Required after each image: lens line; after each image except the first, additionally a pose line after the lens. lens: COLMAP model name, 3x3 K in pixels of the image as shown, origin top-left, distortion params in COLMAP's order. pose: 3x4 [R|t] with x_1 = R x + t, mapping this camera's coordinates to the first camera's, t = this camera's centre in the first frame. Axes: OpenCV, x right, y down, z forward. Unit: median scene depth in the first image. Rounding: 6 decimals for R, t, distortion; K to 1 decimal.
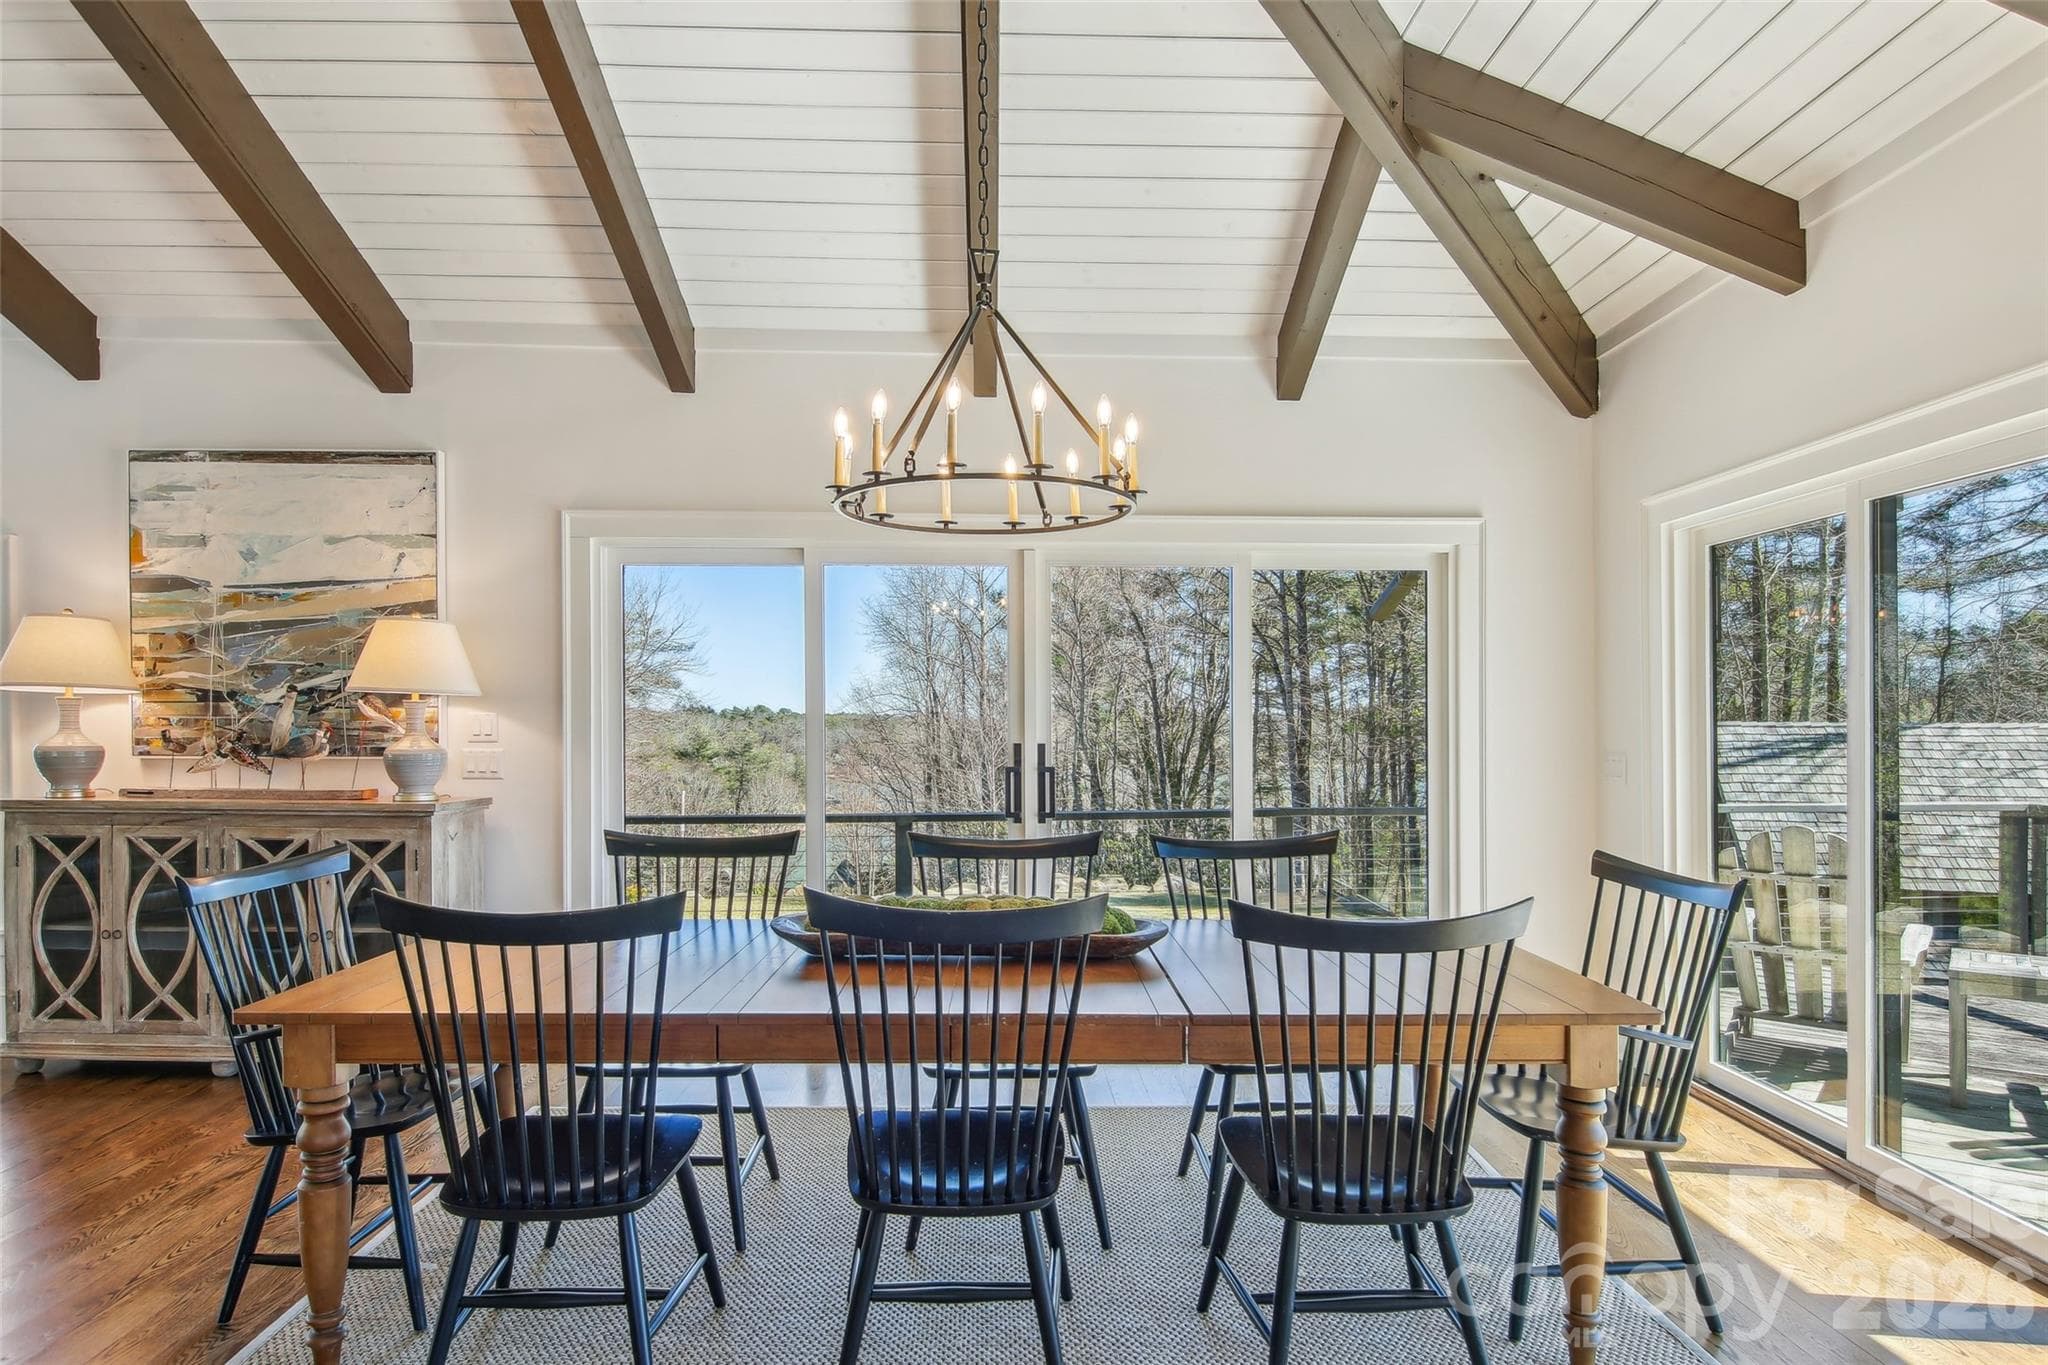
lens RADIAL K [[1127.3, 0, 1026.8], [0, 1127.3, 746.3], [0, 0, 1]] dist [-0.000277, -0.019296]
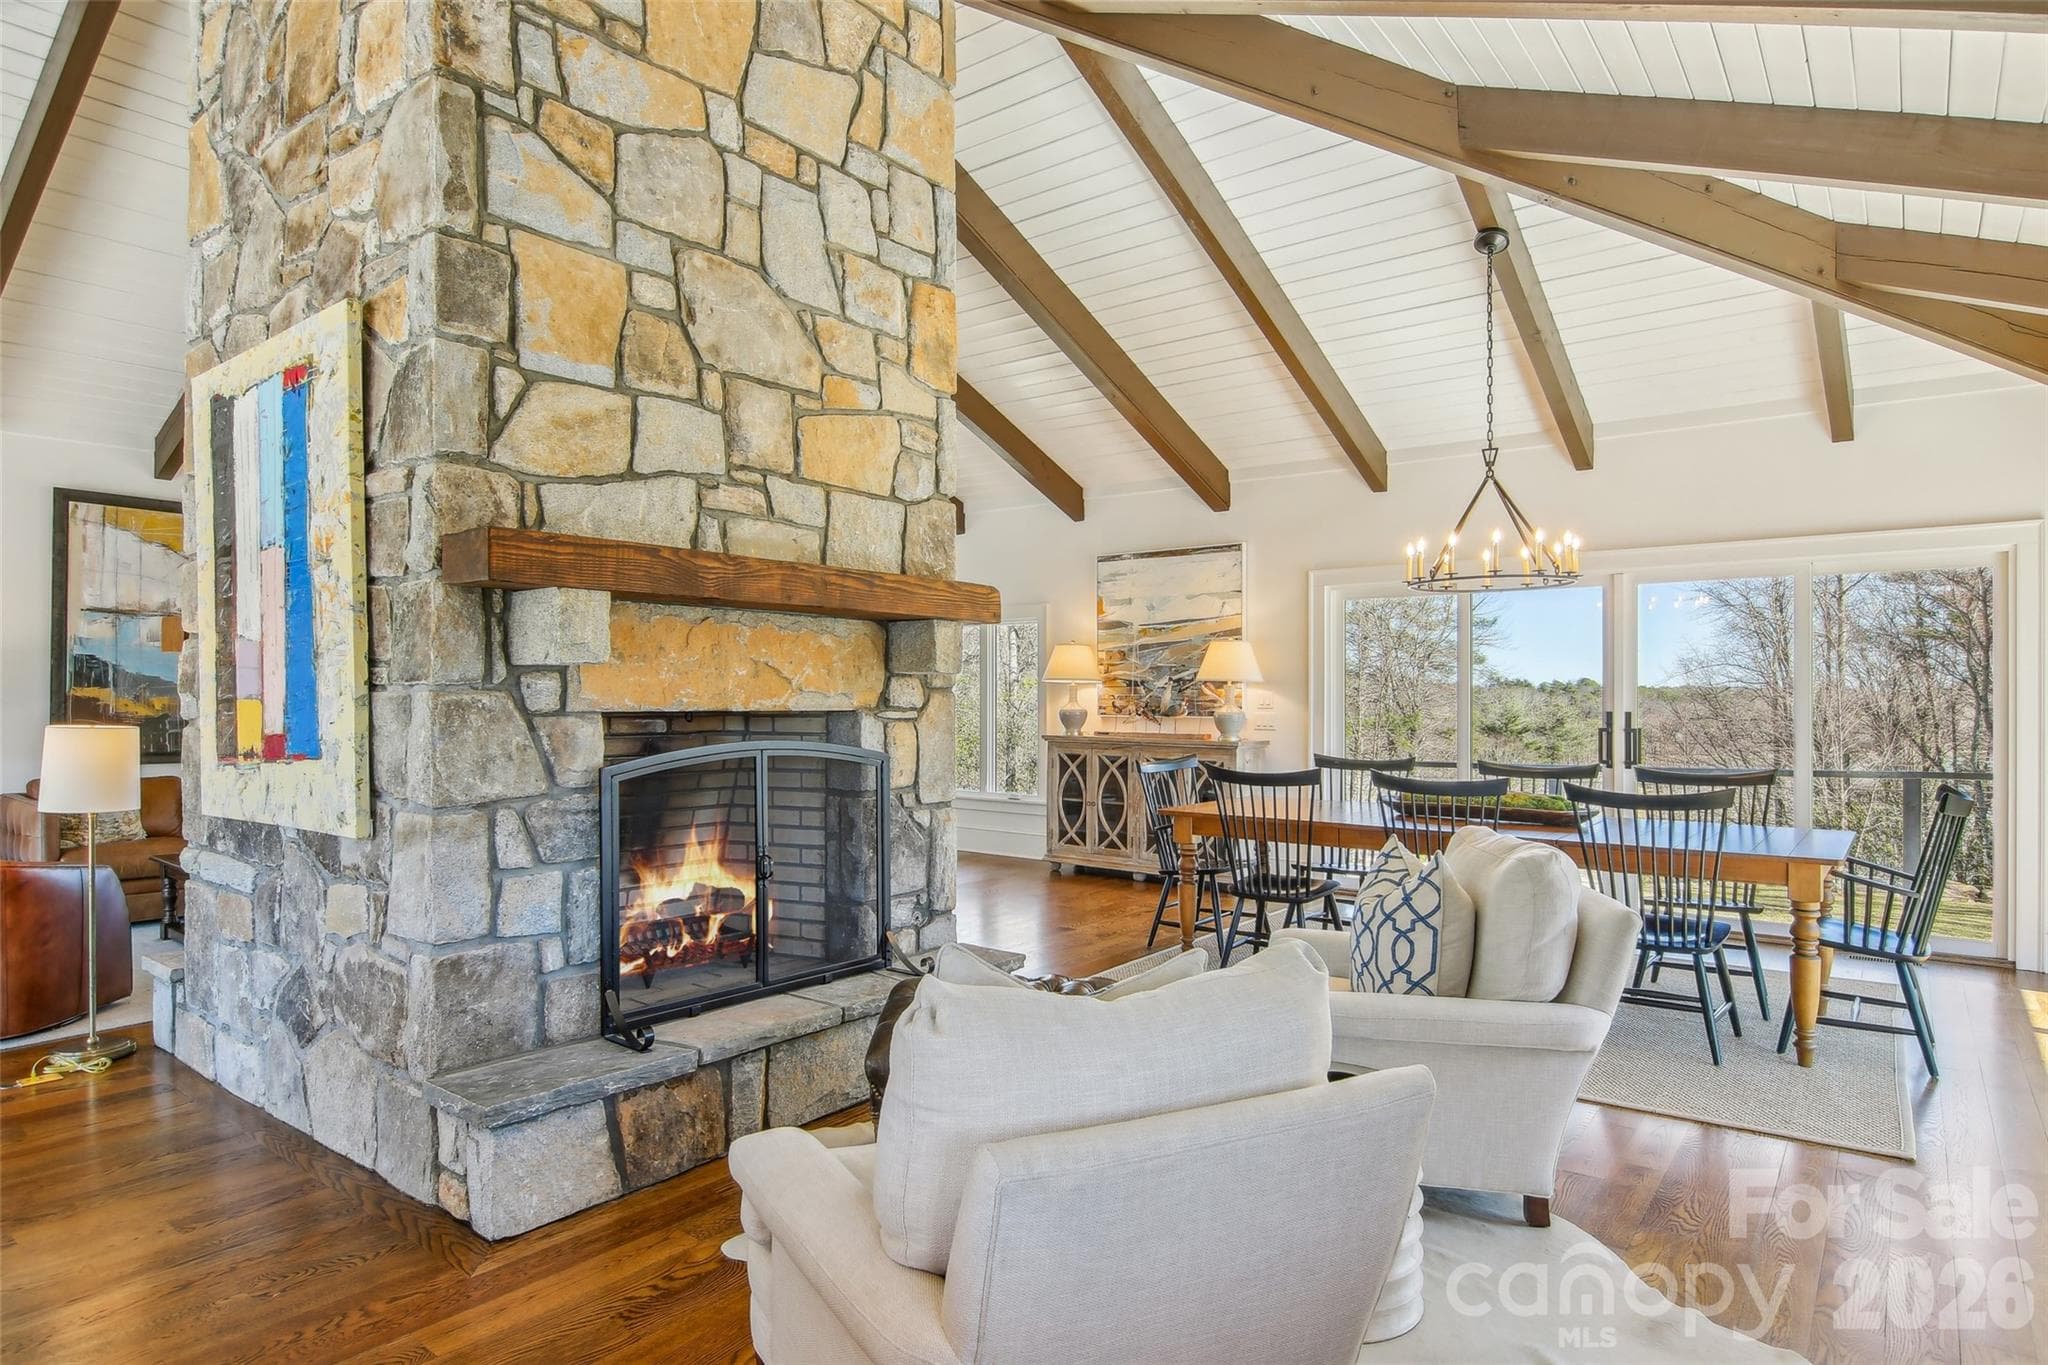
lens RADIAL K [[1147.6, 0, 1024.0], [0, 1147.6, 682.5], [0, 0, 1]] dist [0.000592, -0.000972]
pose [[0.770964, -0.009613, -0.636806, 0.360452], [-0.011954, 0.999492, -0.029560, 0.012691], [0.636766, 0.030402, 0.770457, -0.605167]]
